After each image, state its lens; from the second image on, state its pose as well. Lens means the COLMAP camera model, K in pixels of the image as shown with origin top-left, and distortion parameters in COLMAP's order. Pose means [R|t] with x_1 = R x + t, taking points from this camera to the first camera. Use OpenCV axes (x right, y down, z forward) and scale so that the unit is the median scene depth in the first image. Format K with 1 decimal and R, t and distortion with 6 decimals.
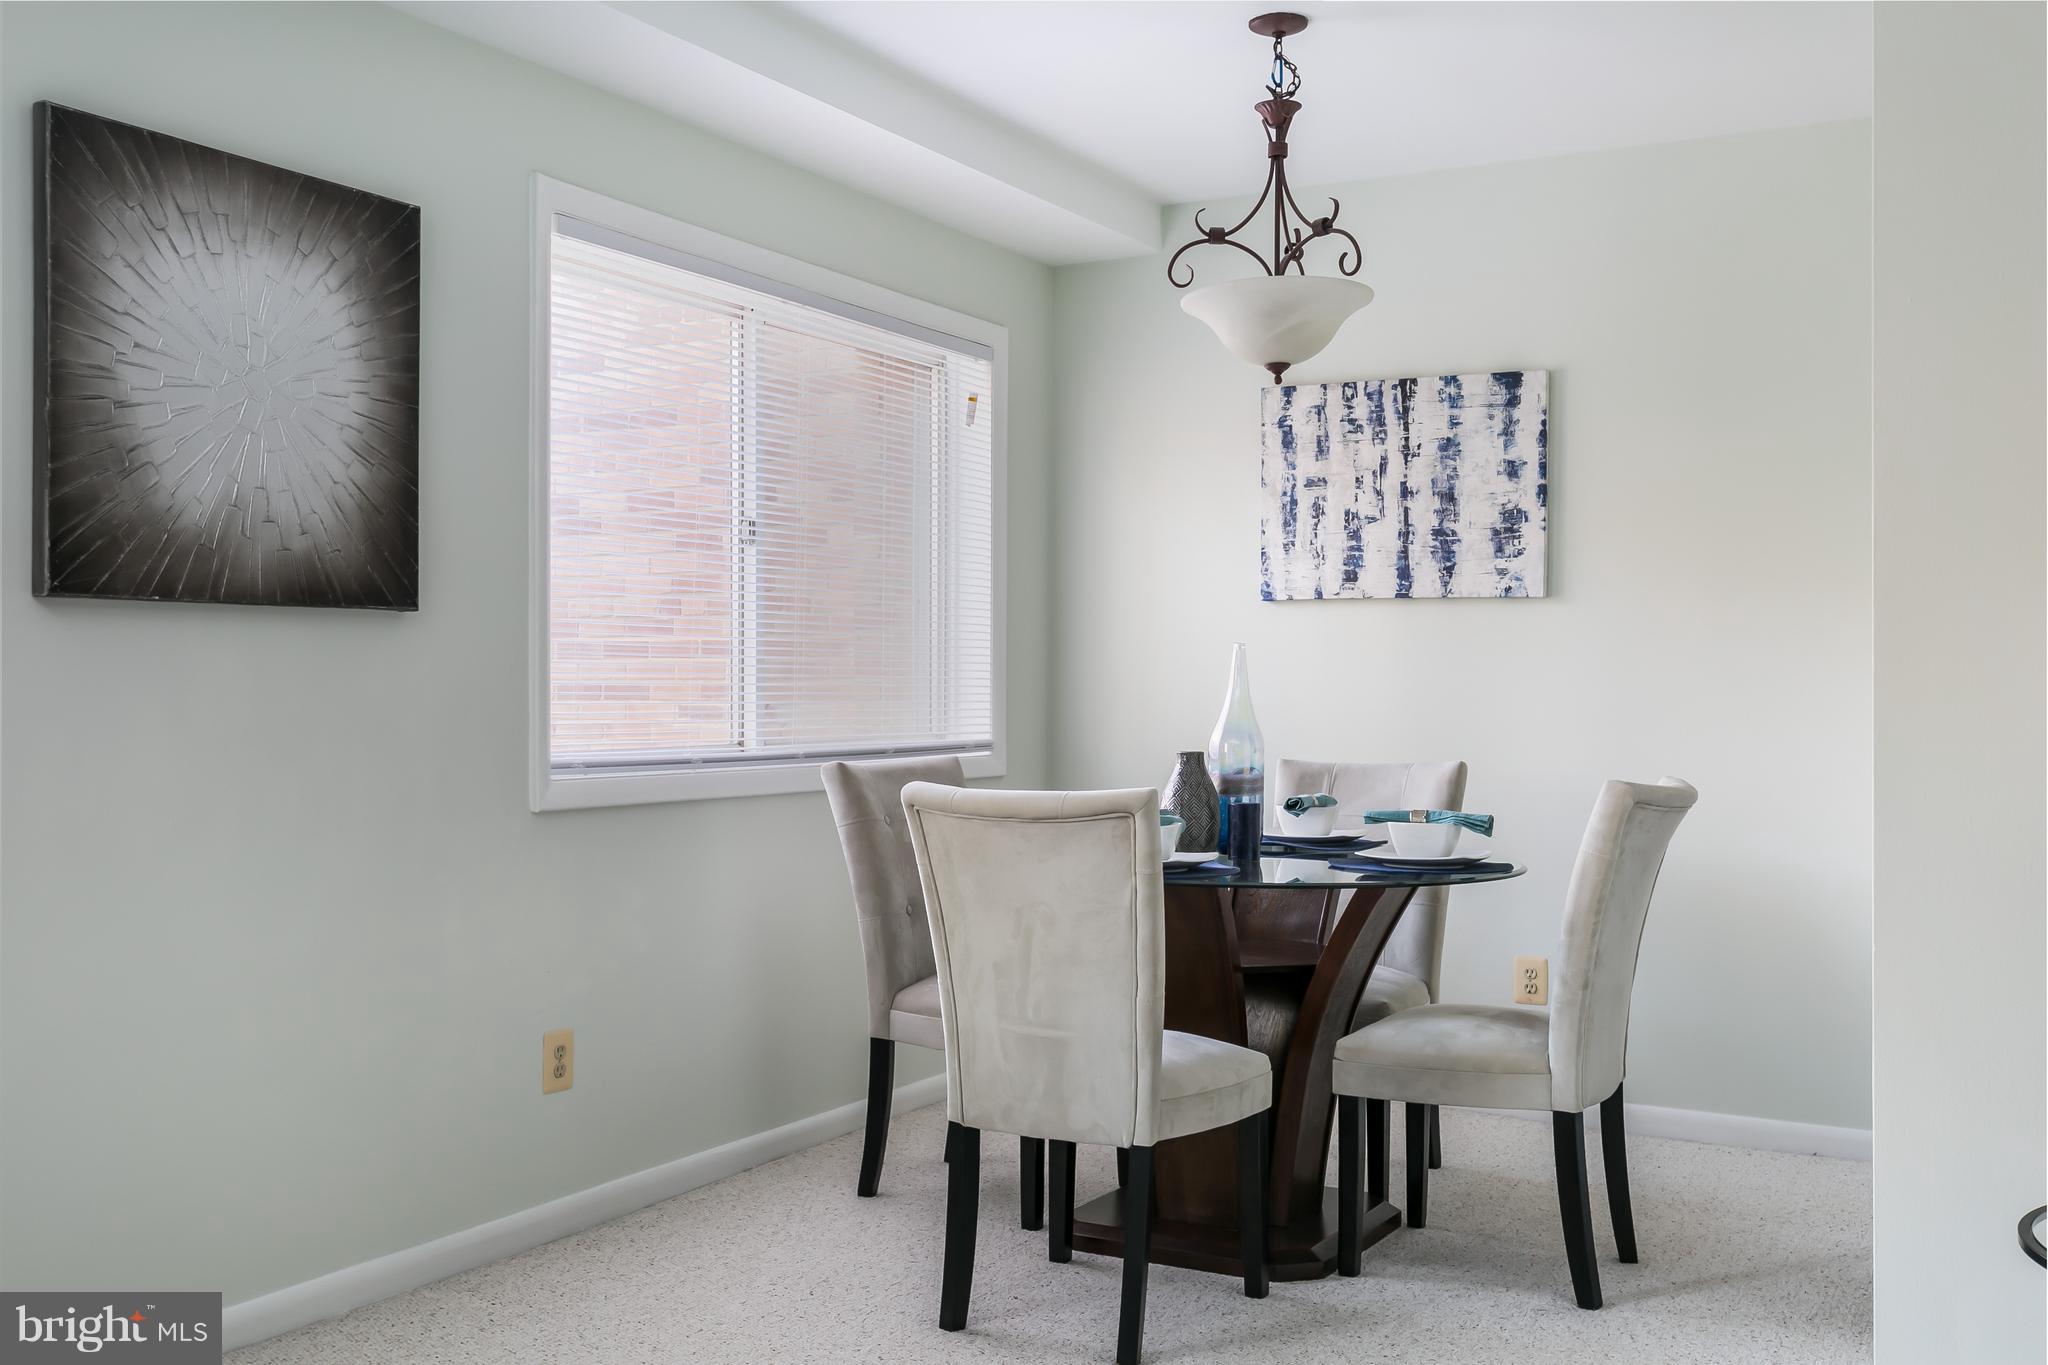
lens RADIAL K [[1968.7, 0, 1025.5], [0, 1968.7, 679.7], [0, 0, 1]] dist [-0.090724, 0.000000]
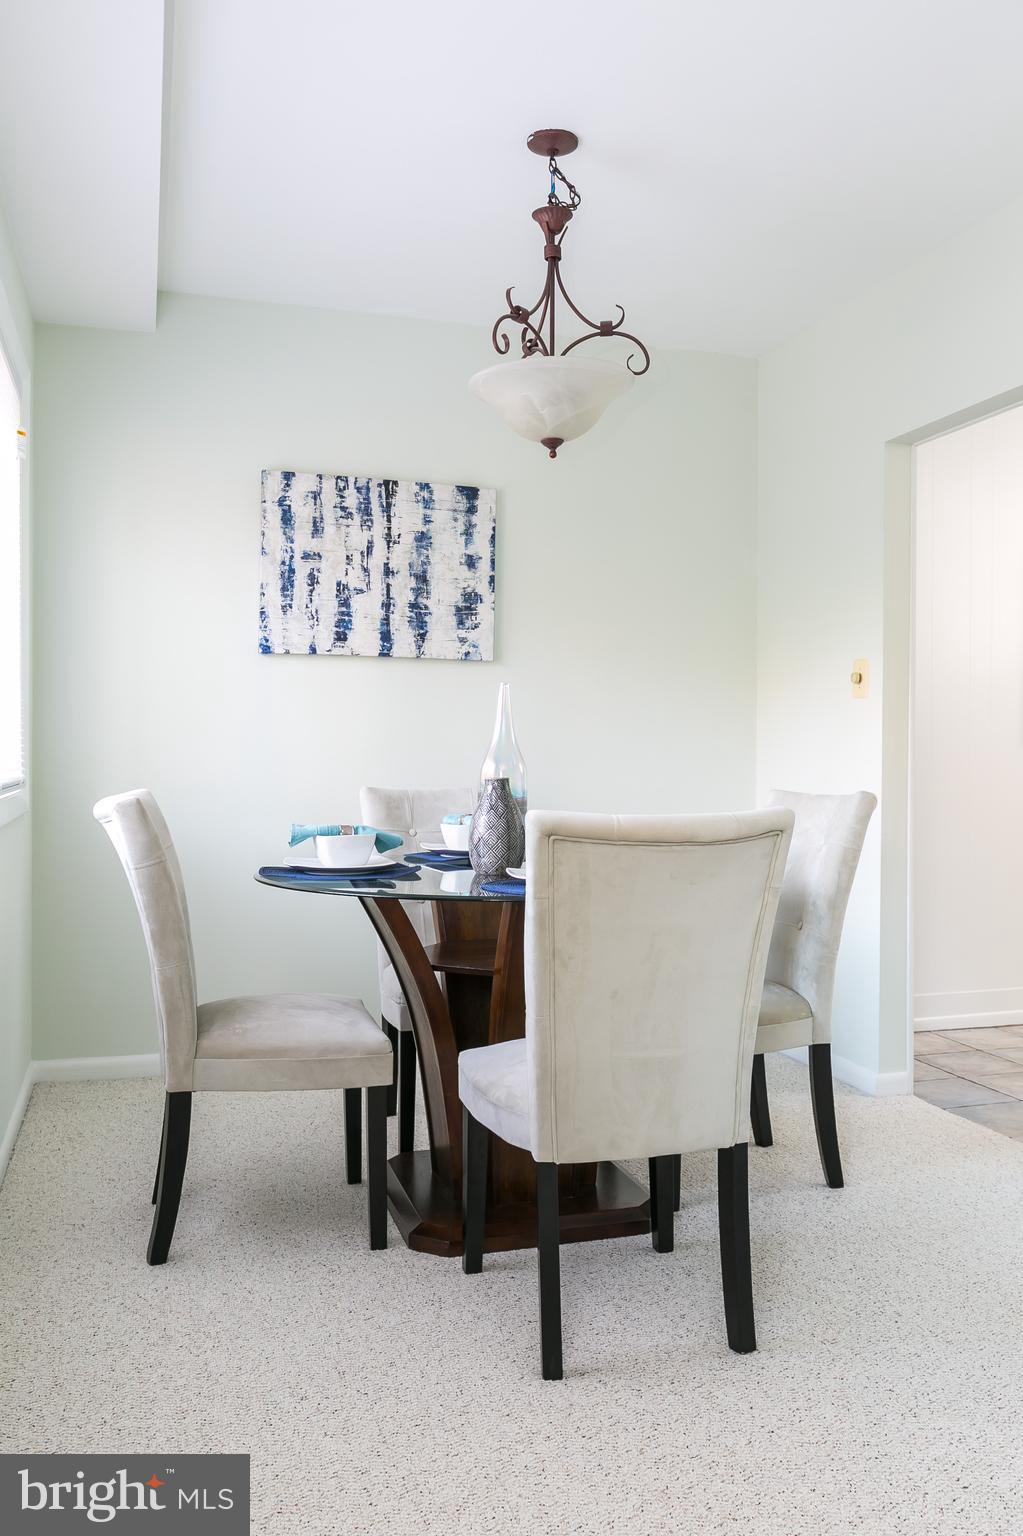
lens RADIAL K [[1217.0, 0, 535.2], [0, 1217.0, 714.2], [0, 0, 1]] dist [-0.007421, -0.002167]
pose [[0.677409, 0.020330, 0.735326, -0.308683], [-0.005114, 0.999724, -0.022929, 0.011835], [-0.735589, 0.011772, 0.677326, 0.413728]]
